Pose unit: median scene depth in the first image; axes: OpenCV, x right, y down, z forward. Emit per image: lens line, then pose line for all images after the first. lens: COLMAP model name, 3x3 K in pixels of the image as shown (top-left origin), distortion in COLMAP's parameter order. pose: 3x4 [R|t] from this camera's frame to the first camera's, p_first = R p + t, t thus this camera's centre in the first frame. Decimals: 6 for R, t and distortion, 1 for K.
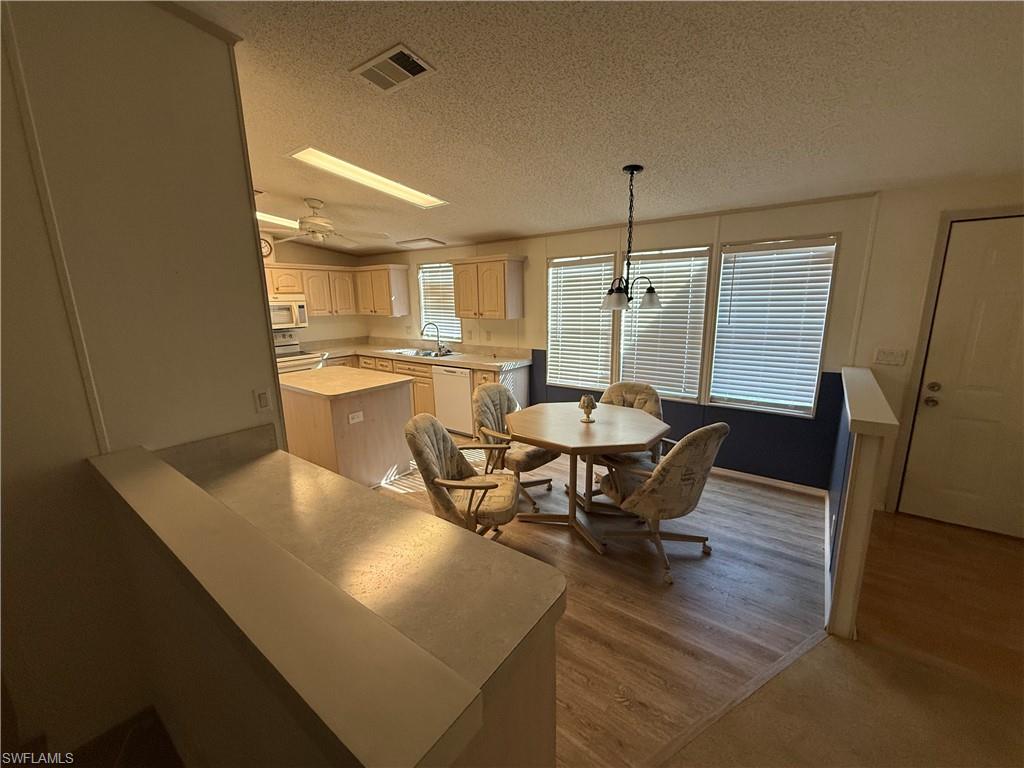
lens RADIAL K [[410.9, 0, 507.4], [0, 410.9, 385.9], [0, 0, 1]] dist [0.004141, 0.000034]
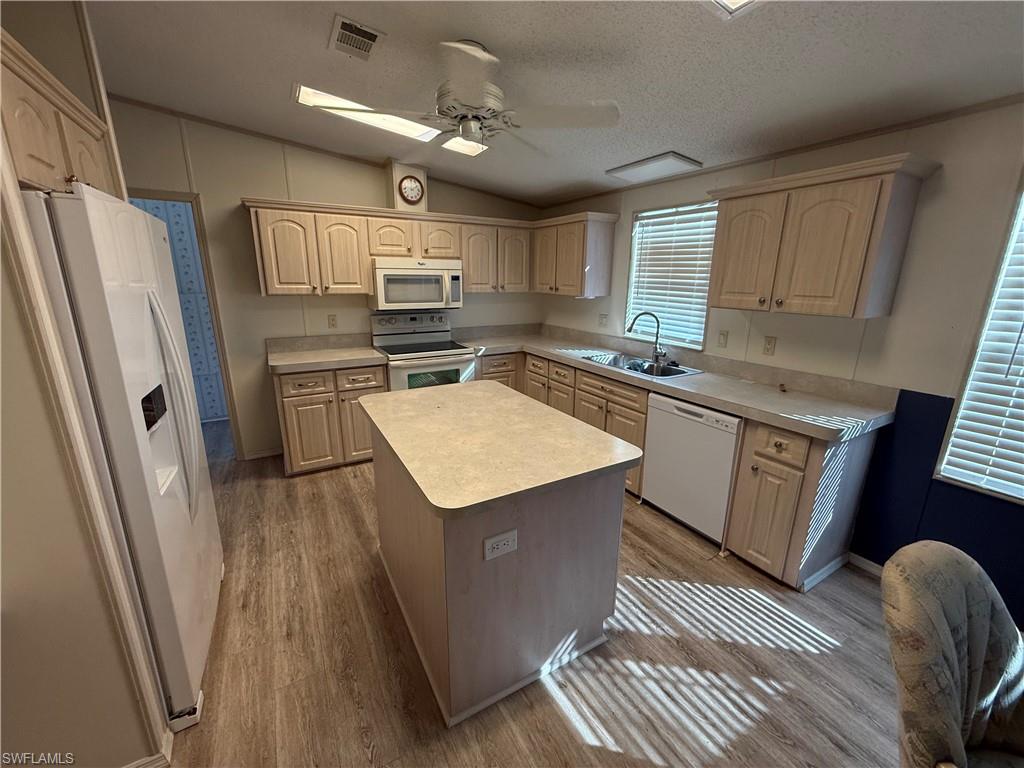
lens RADIAL K [[410.9, 0, 509.5], [0, 410.9, 381.8], [0, 0, 1]] dist [0.004141, 0.000034]
pose [[0.922311, 0.119069, -0.367647, -0.141895], [-0.103067, 0.992681, 0.062935, -0.072114], [0.372450, -0.020154, 0.927833, 0.386350]]
